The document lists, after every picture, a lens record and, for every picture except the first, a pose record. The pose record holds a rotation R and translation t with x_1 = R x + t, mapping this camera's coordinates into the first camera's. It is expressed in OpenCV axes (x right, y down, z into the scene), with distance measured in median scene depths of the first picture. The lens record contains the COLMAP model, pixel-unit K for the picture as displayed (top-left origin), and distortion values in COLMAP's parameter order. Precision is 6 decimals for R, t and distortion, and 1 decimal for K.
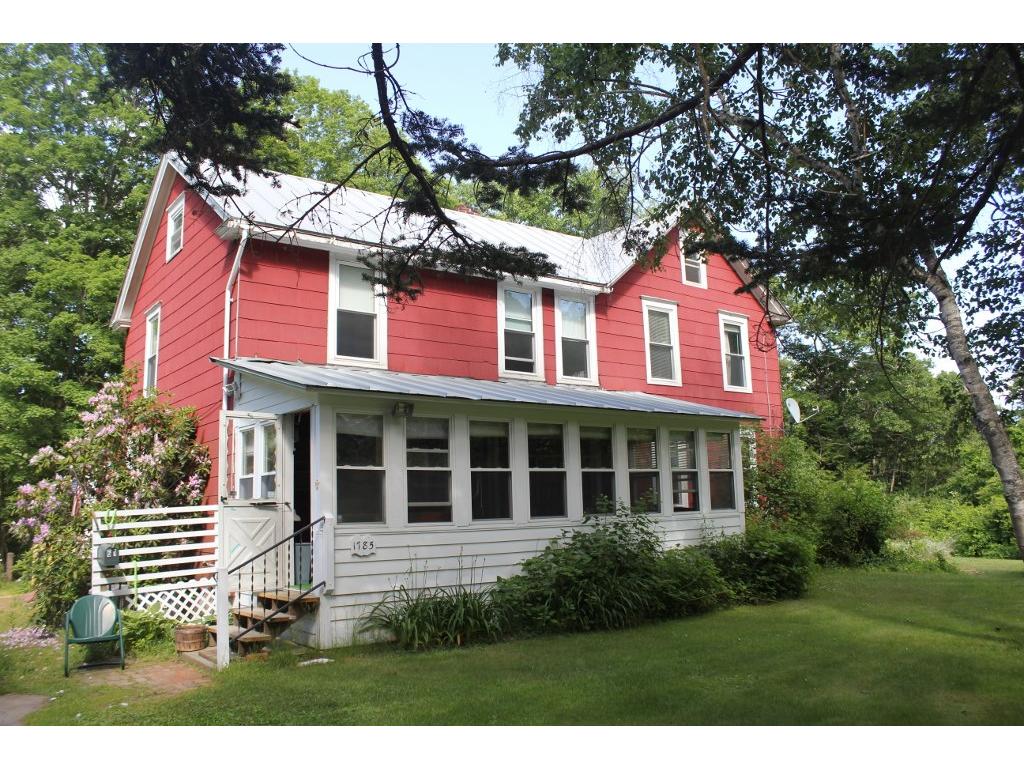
lens RADIAL K [[850.3, 0, 512.6], [0, 850.3, 382.9], [0, 0, 1]] dist [-0.119189, 0.039685]
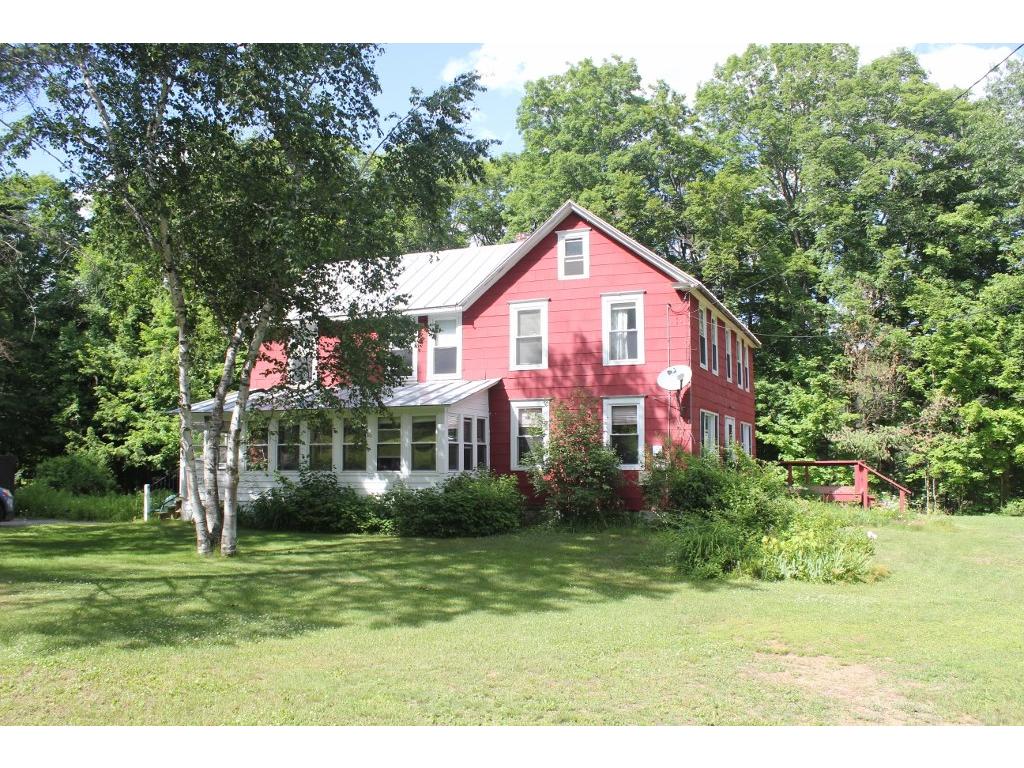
lens RADIAL K [[1151.6, 0, 511.9], [0, 1151.6, 383.6], [0, 0, 1]] dist [-0.013616, 0.000000]
pose [[0.463597, -0.053362, -0.884438, 1.901979], [0.116532, 0.993186, 0.001159, 0.019092], [0.878350, -0.103603, 0.466656, 0.223755]]
